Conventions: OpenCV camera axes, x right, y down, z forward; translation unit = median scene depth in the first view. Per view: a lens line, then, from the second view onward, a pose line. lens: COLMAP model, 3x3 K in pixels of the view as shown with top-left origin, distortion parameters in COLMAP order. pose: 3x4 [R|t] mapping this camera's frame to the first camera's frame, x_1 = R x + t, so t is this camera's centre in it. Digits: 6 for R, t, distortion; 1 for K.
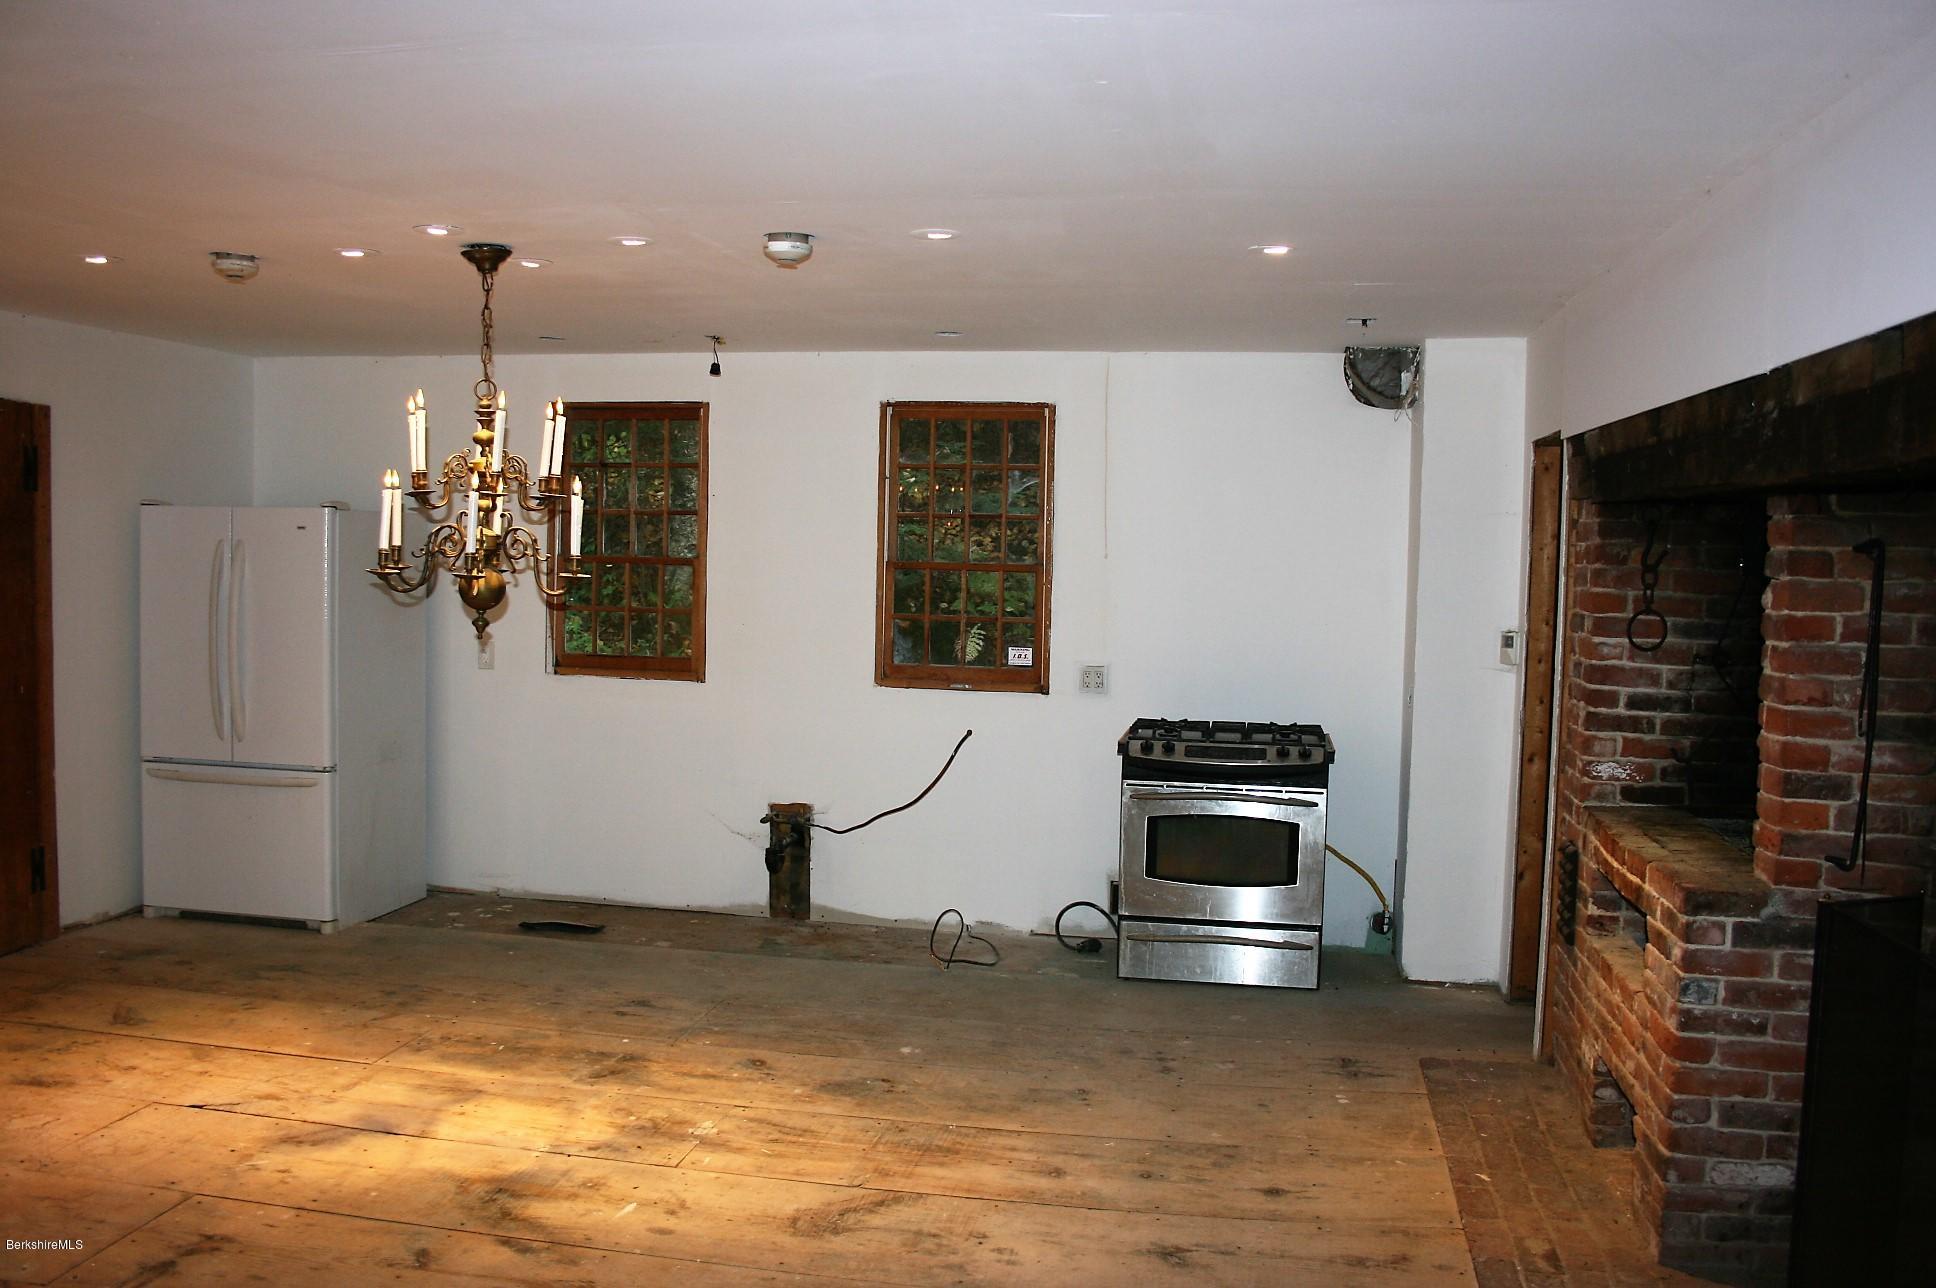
lens RADIAL K [[1579.9, 0, 968.0], [0, 1579.9, 644.0], [0, 0, 1]] dist [-0.001457, -0.000525]
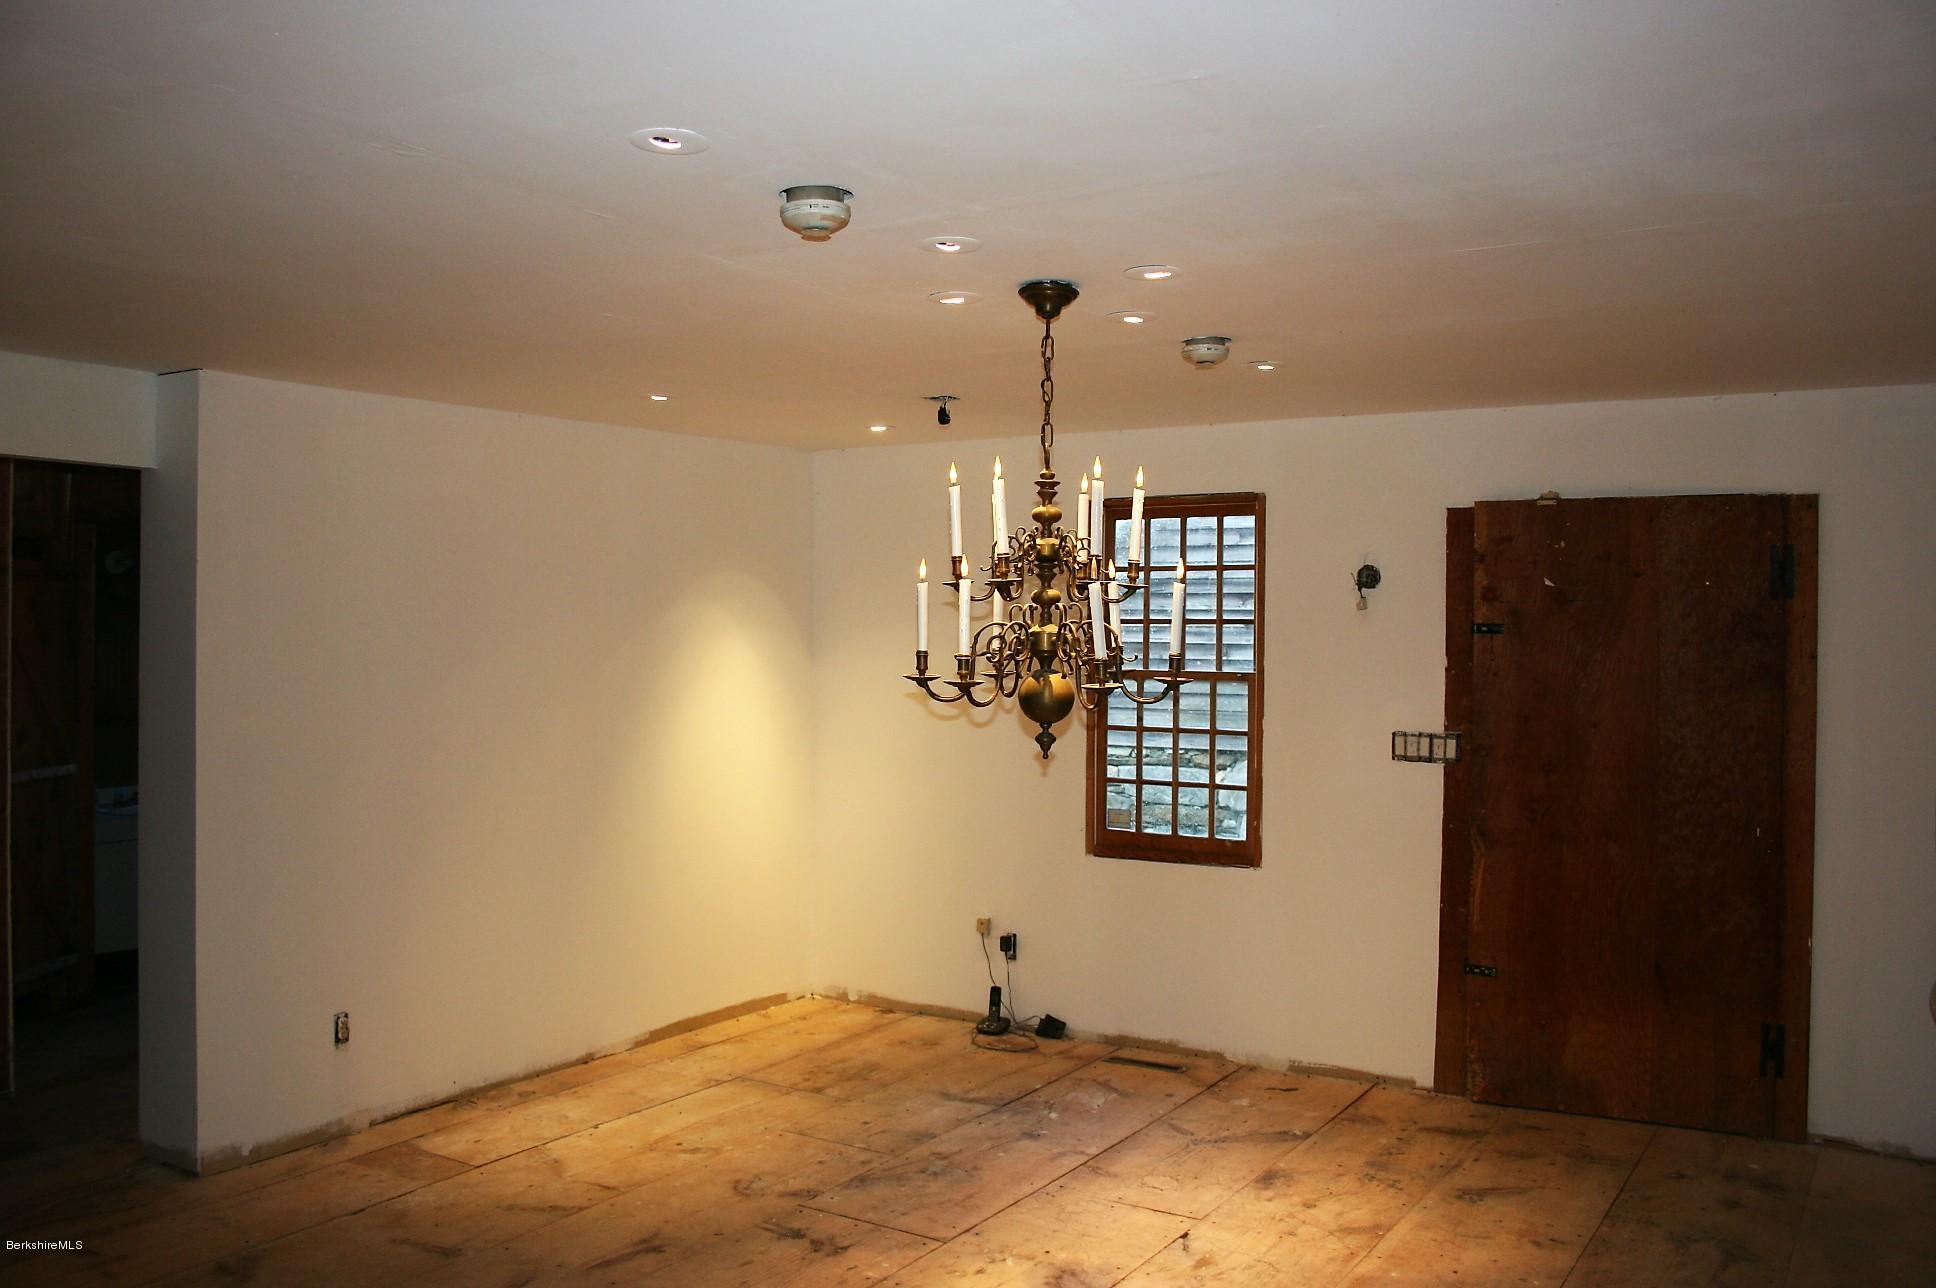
lens RADIAL K [[1639.5, 0, 970.4], [0, 1639.5, 682.0], [0, 0, 1]] dist [-0.085701, 0.002766]
pose [[-0.369597, 0.002810, -0.929188, 0.456583], [-0.073465, 0.996777, 0.032236, -0.062294], [0.926283, 0.080177, -0.368199, 1.172375]]
